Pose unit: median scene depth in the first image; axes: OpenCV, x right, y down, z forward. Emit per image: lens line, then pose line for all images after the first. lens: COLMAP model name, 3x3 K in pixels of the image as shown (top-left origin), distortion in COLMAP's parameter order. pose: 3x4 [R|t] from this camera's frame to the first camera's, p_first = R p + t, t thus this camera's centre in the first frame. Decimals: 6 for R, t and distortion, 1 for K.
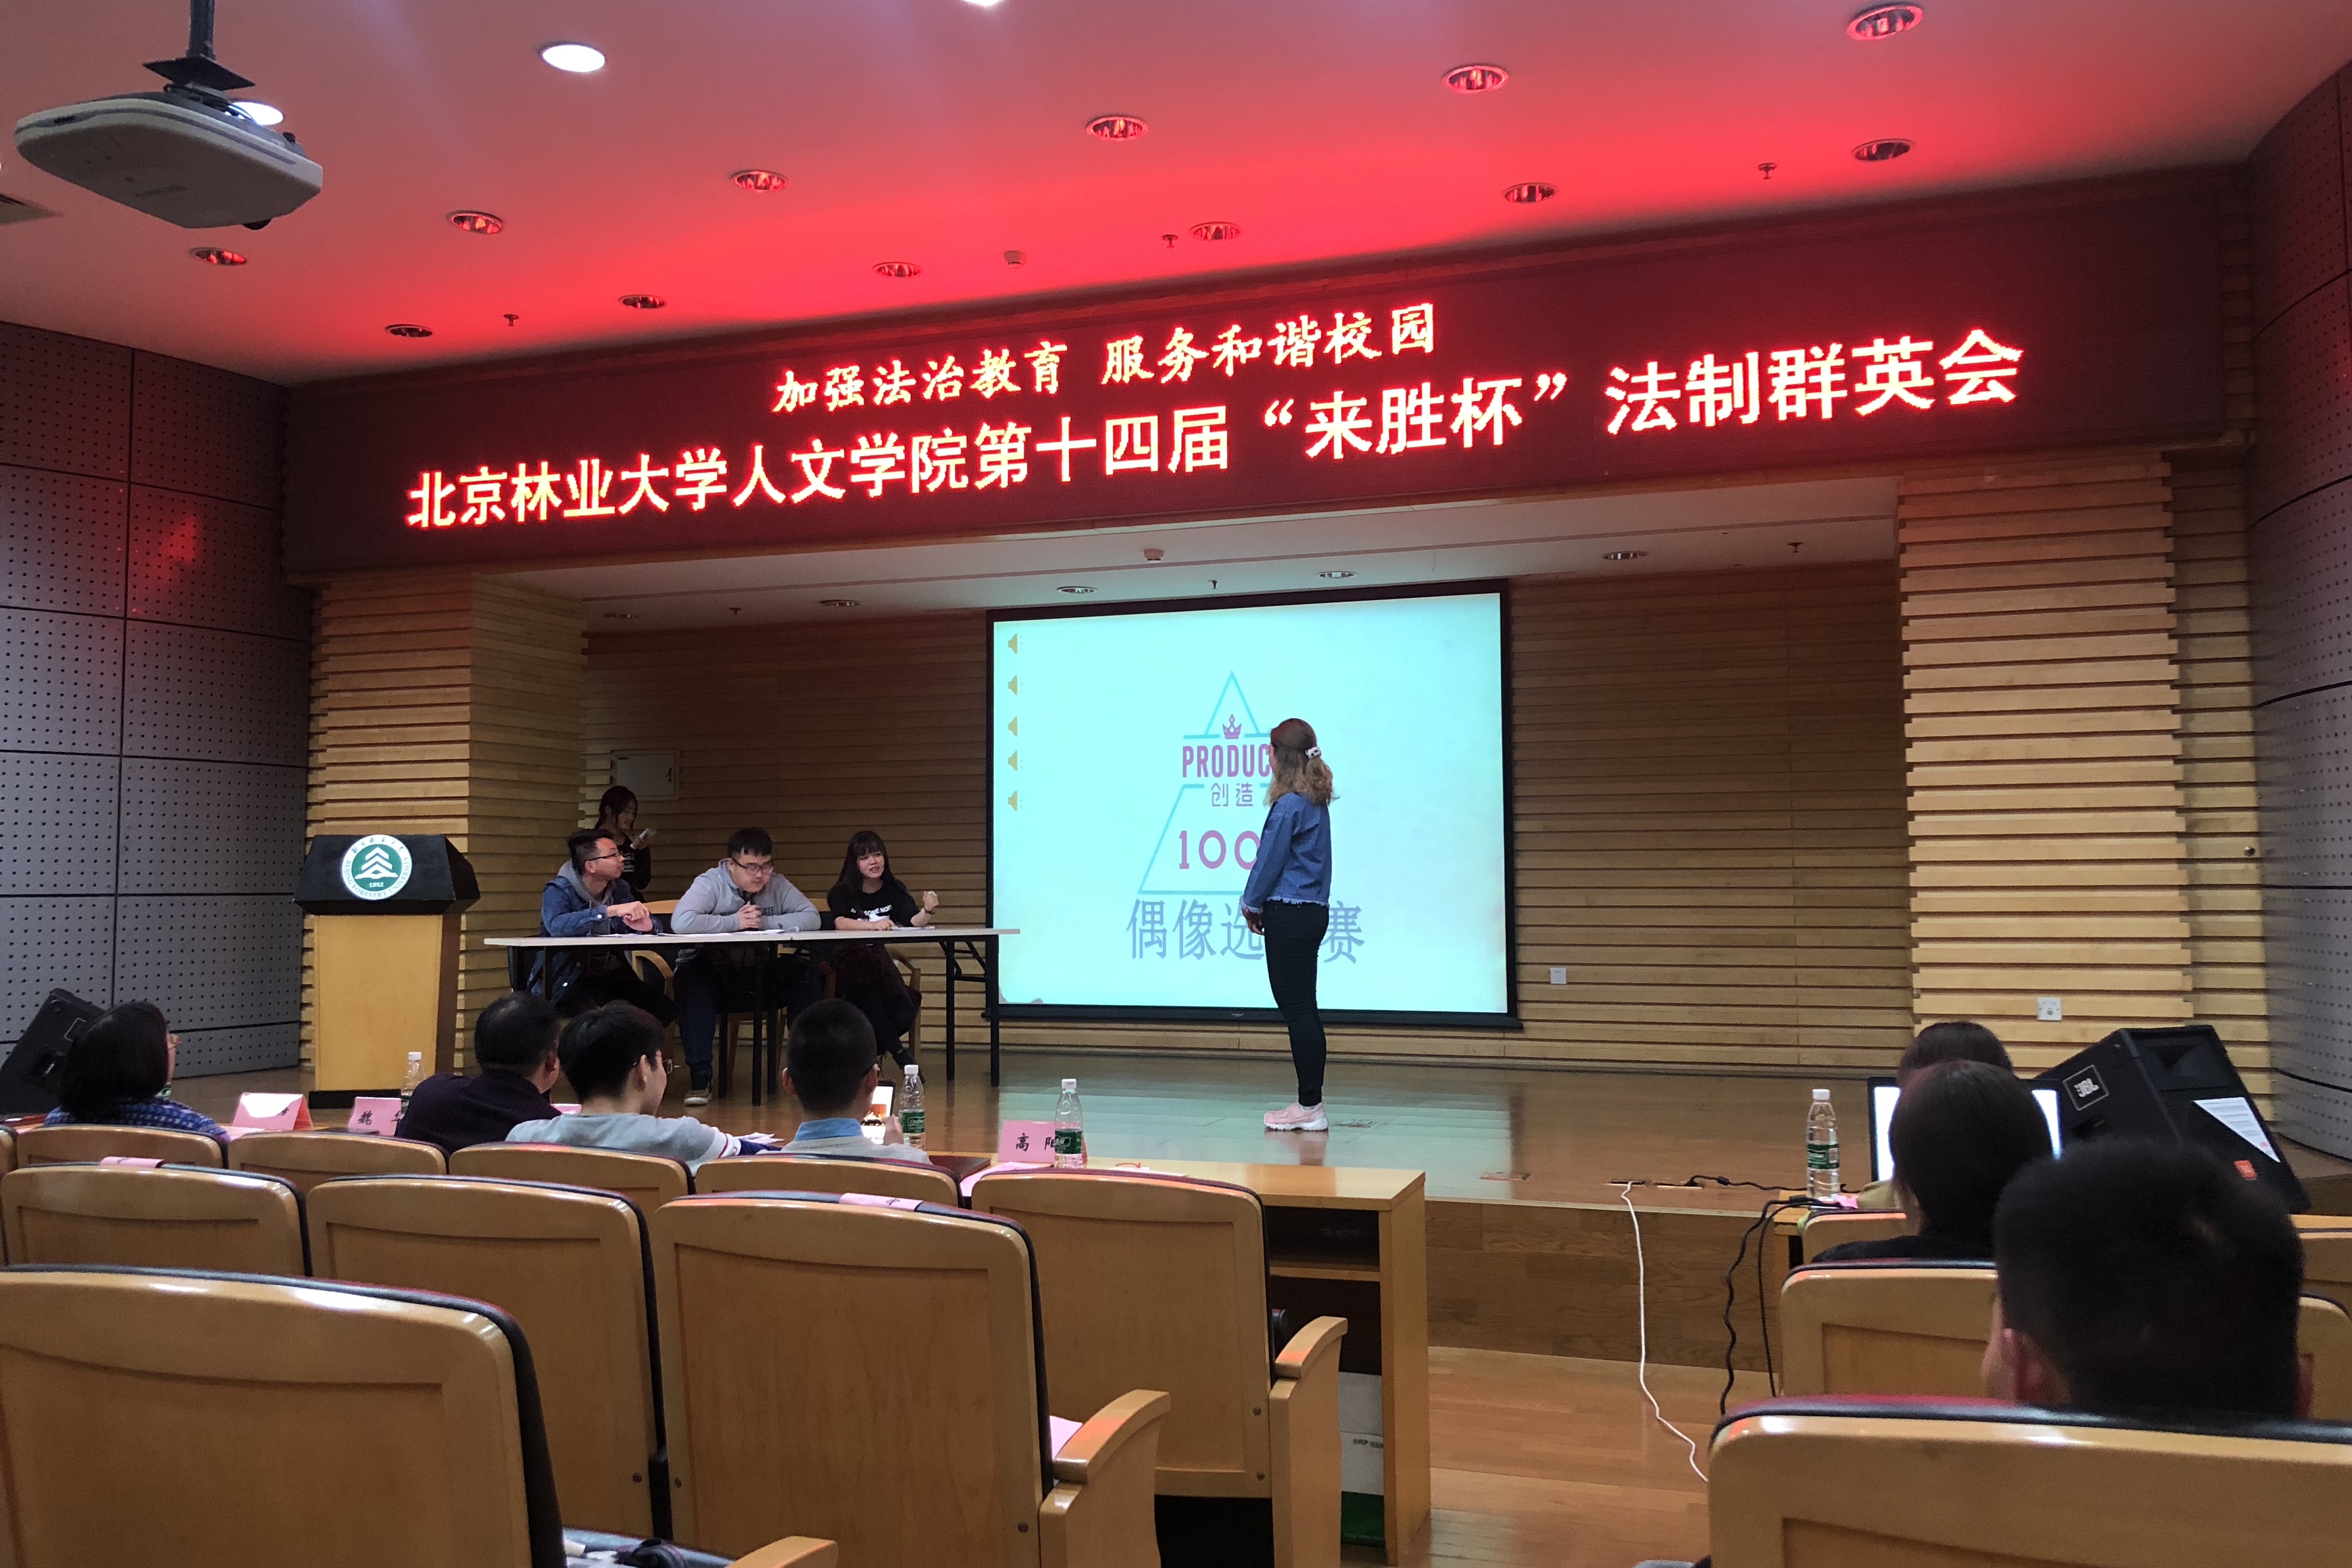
lens RADIAL K [[1905.0, 0, 1176.0], [0, 1905.0, 784.0], [0, 0, 1]] dist [0.167628, -0.548542]
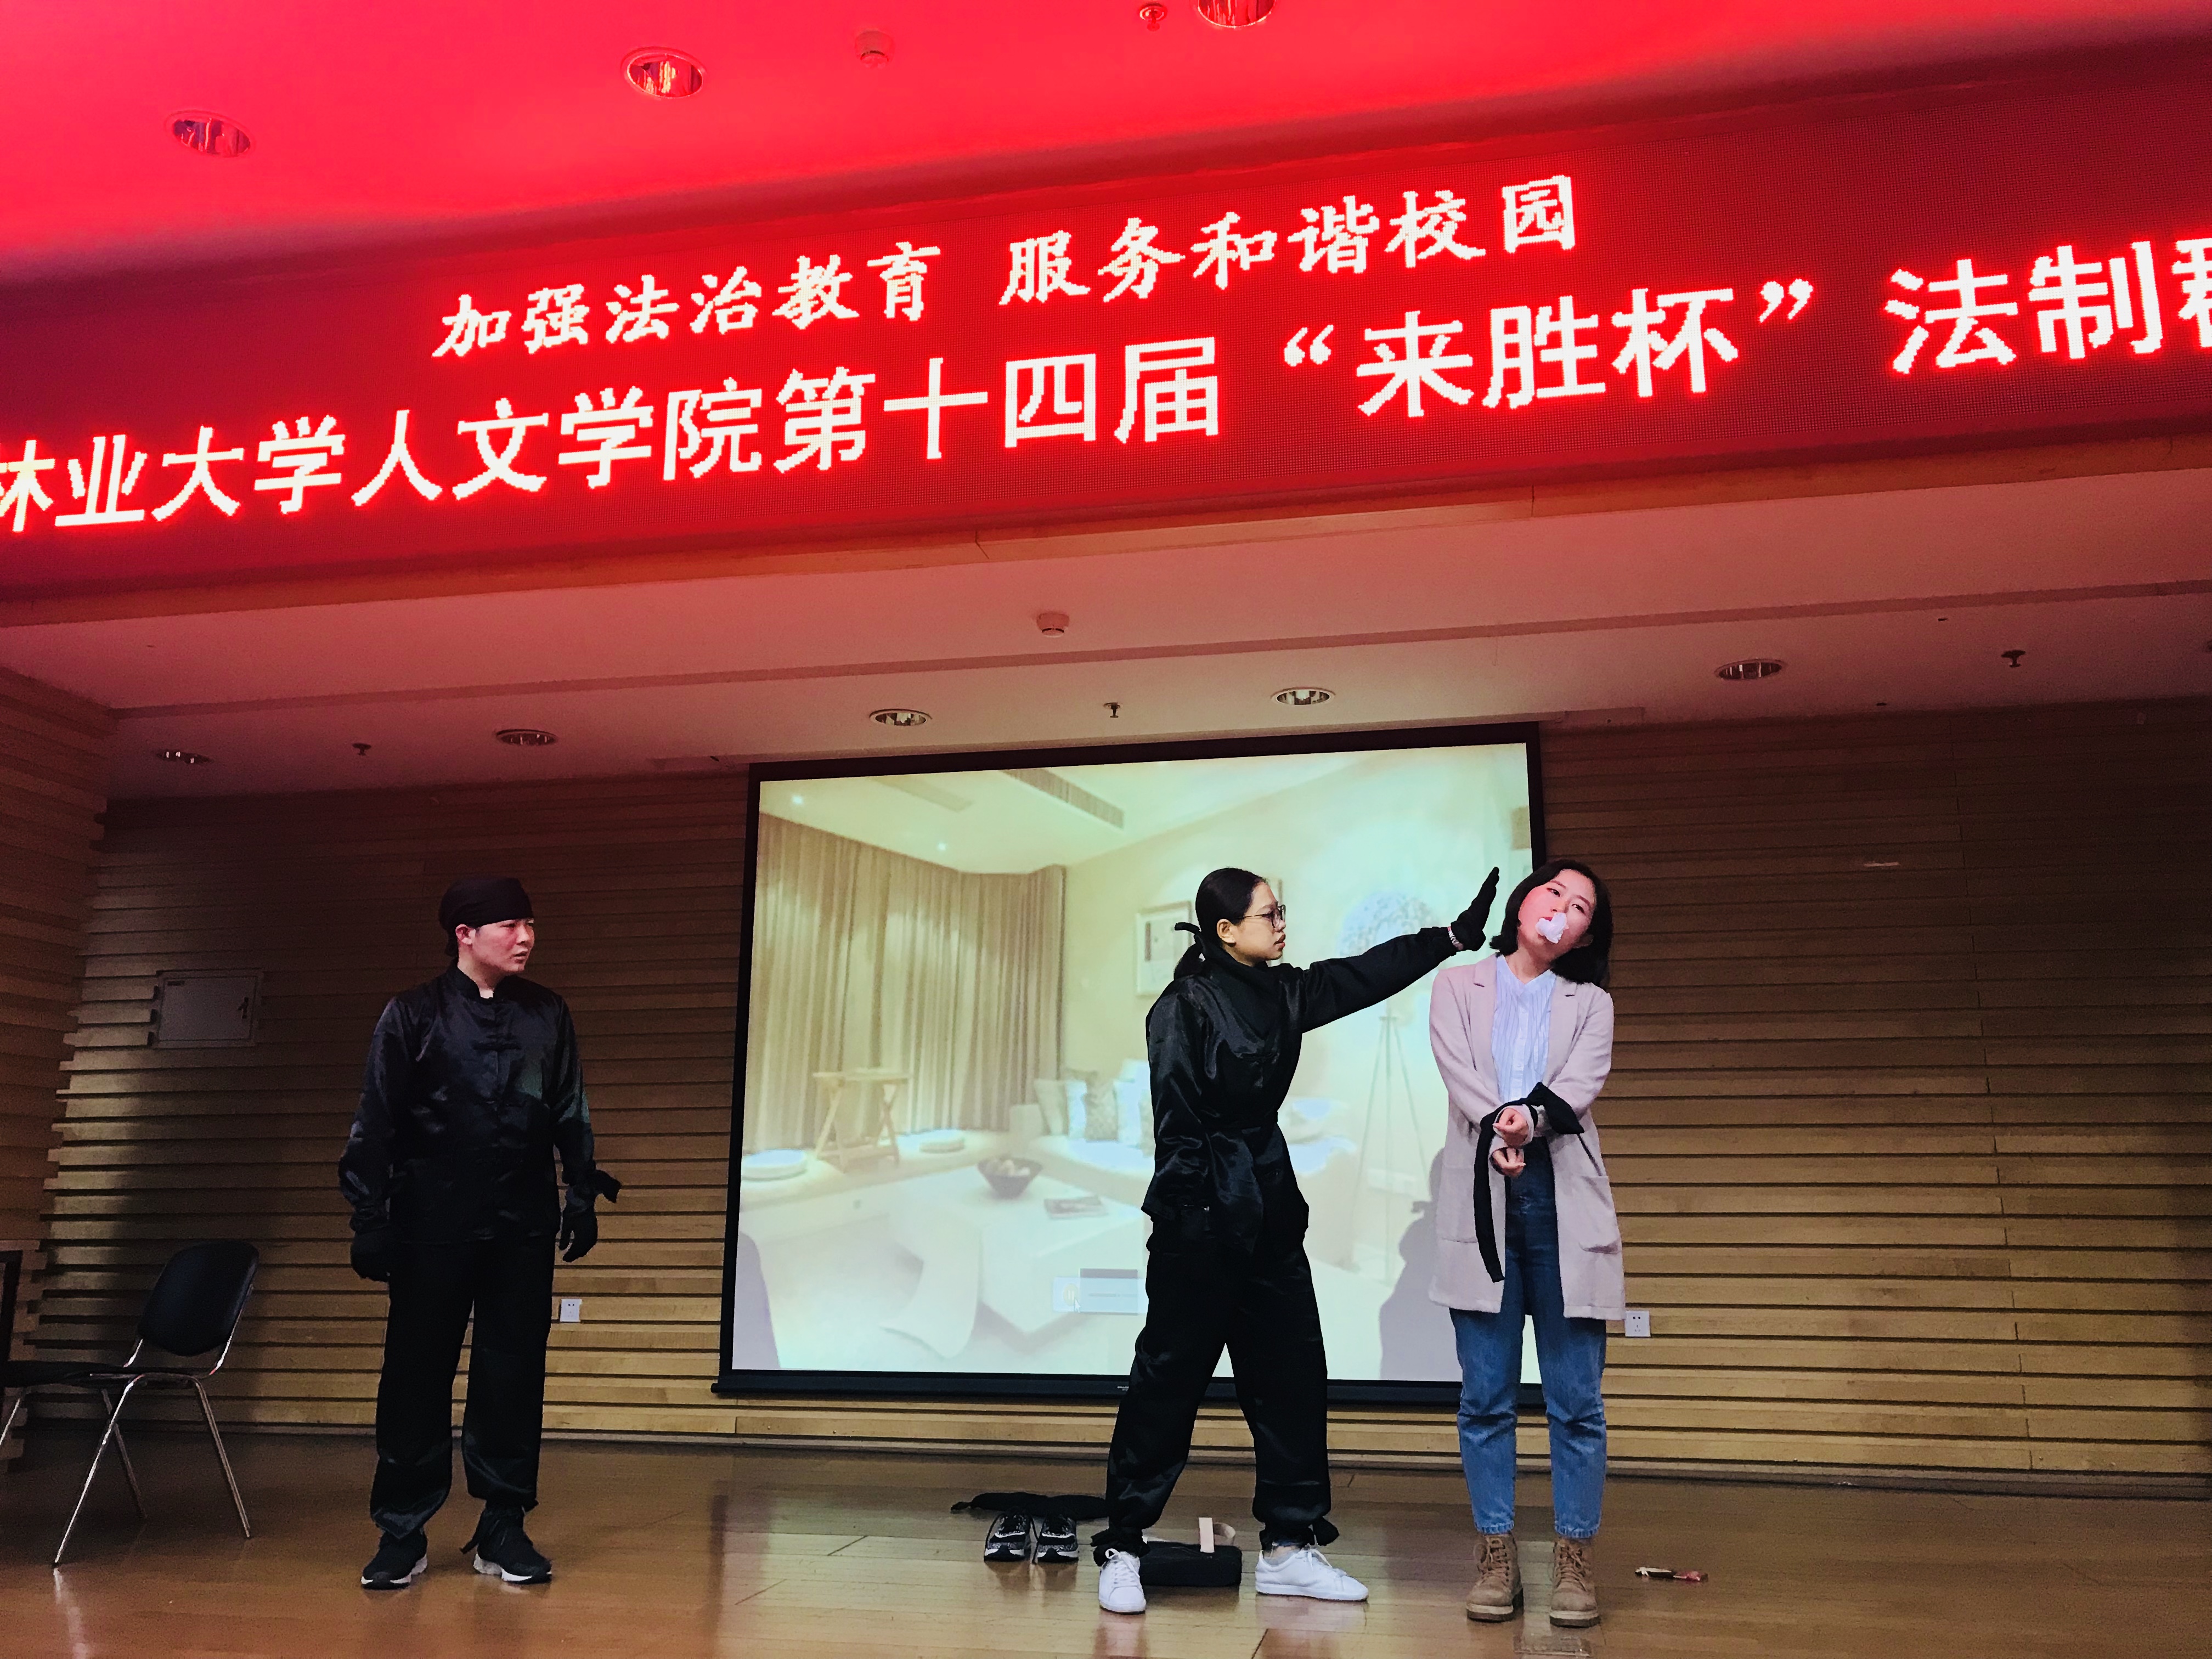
lens RADIAL K [[1825.7, 0, 1106.0], [0, 1825.7, 829.5], [0, 0, 1]] dist [0.013016, 0.024357]
pose [[0.991376, 0.034589, 0.126400, -0.072261], [-0.013884, 0.986832, -0.161151, 0.044171], [-0.130310, 0.158006, 0.978802, 0.462896]]
